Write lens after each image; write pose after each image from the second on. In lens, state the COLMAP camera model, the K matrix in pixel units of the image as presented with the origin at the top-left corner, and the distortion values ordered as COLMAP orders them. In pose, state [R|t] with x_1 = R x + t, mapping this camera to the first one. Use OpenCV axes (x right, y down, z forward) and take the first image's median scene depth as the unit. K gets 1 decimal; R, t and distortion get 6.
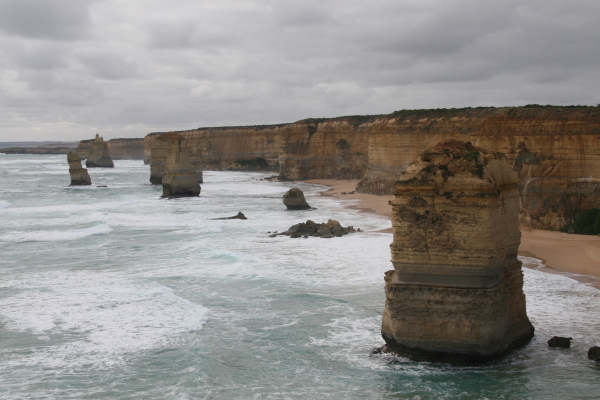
lens RADIAL K [[883.3, 0, 303.0], [0, 883.3, 201.8], [0, 0, 1]] dist [0.117809, 0.000000]
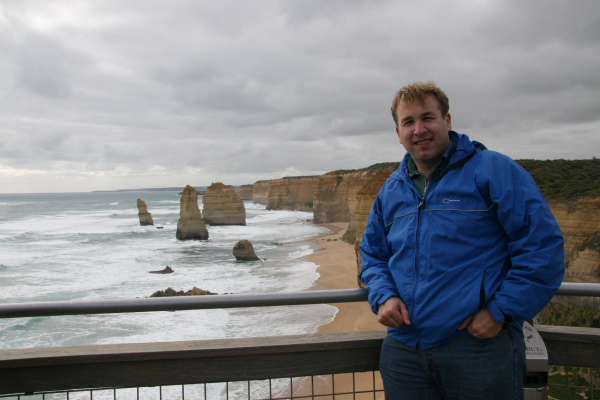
lens RADIAL K [[608.3, 0, 301.2], [0, 608.3, 197.8], [0, 0, 1]] dist [-0.054475, 0.000000]
pose [[0.976595, 0.000908, -0.215083, 0.177796], [-0.010348, 0.999031, -0.042770, -0.029987], [0.214836, 0.043994, 0.975659, 0.274814]]
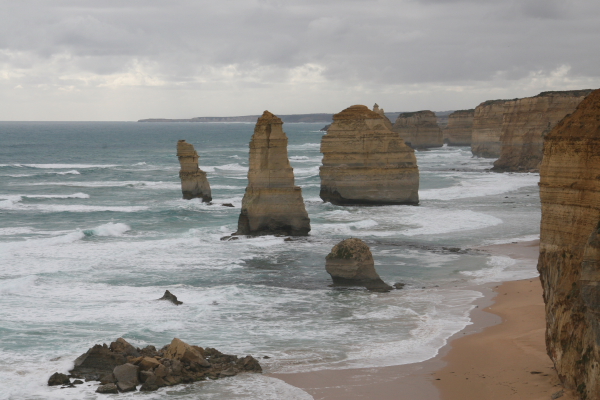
lens RADIAL K [[1419.0, 0, 301.1], [0, 1419.0, 200.9], [0, 0, 1]] dist [0.463236, 0.000000]
pose [[0.900682, 0.035731, -0.433007, 0.241418], [-0.036804, 0.999305, 0.005906, -0.032816], [0.432917, 0.010617, 0.901371, 0.283840]]
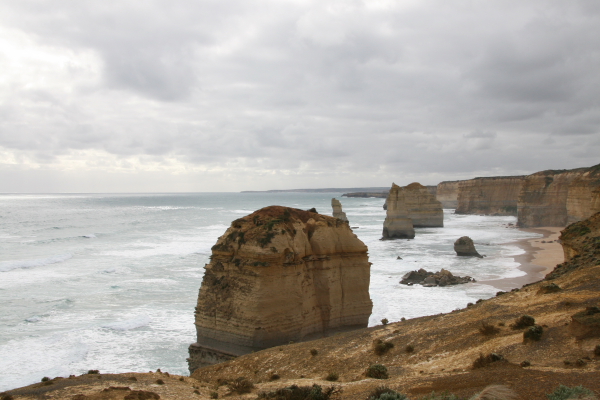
lens RADIAL K [[737.5, 0, 299.9], [0, 737.5, 202.7], [0, 0, 1]] dist [0.059256, 0.000000]
pose [[0.901250, 0.017047, -0.432963, 0.171466], [-0.036655, 0.998644, -0.036980, -0.013567], [0.431745, 0.049198, 0.900653, 0.077727]]
